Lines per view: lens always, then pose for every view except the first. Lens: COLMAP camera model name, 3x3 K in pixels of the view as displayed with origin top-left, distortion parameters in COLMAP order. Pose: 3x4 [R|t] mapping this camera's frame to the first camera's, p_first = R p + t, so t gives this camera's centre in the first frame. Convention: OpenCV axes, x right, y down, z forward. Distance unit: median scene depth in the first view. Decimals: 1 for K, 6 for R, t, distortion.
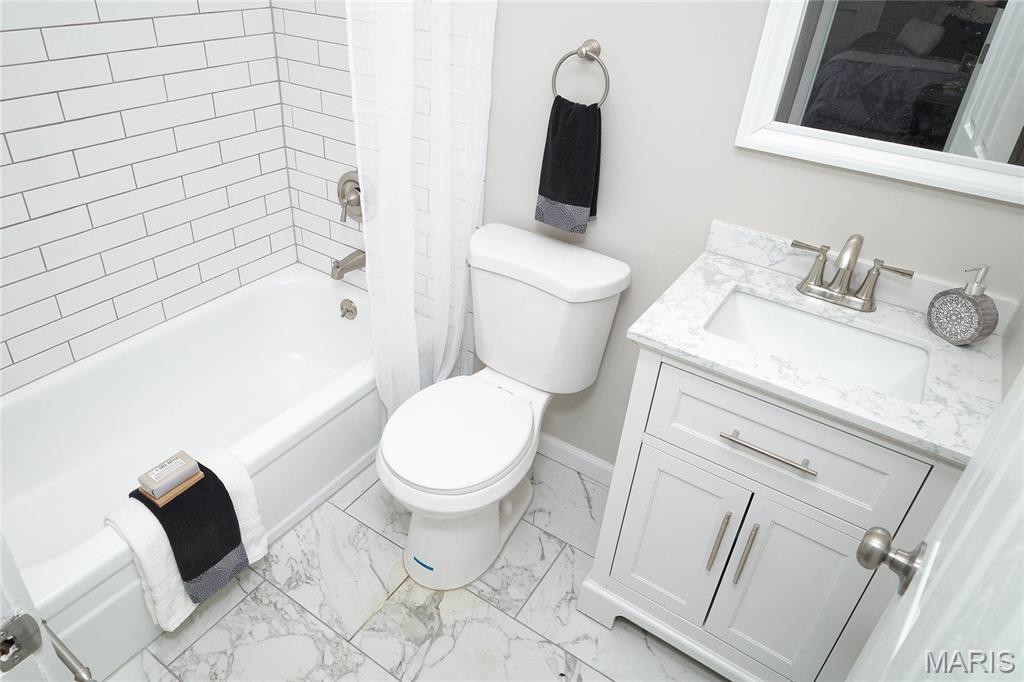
lens RADIAL K [[657.0, 0, 473.9], [0, 657.0, 304.8], [0, 0, 1]] dist [0.006753, 0.002022]
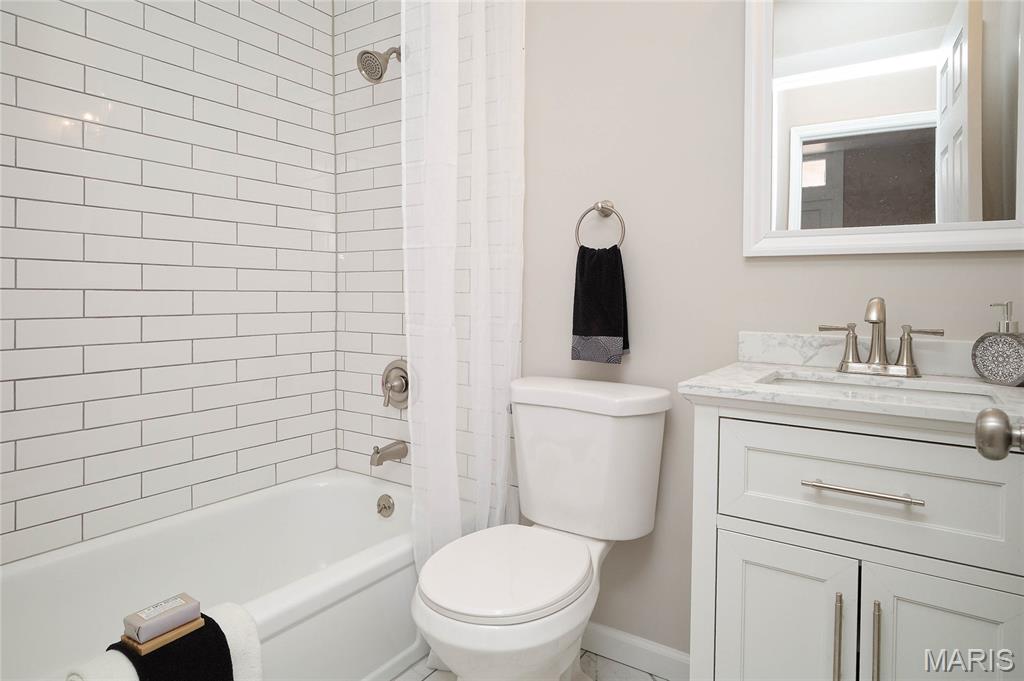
lens RADIAL K [[611.1, 0, 511.7], [0, 611.1, 340.5], [0, 0, 1]] dist [-0.003301, 0.009279]
pose [[0.998970, -0.039984, 0.021472, -0.022004], [0.045375, 0.870341, -0.490355, 0.317831], [0.000918, 0.490825, 0.871258, 0.138479]]
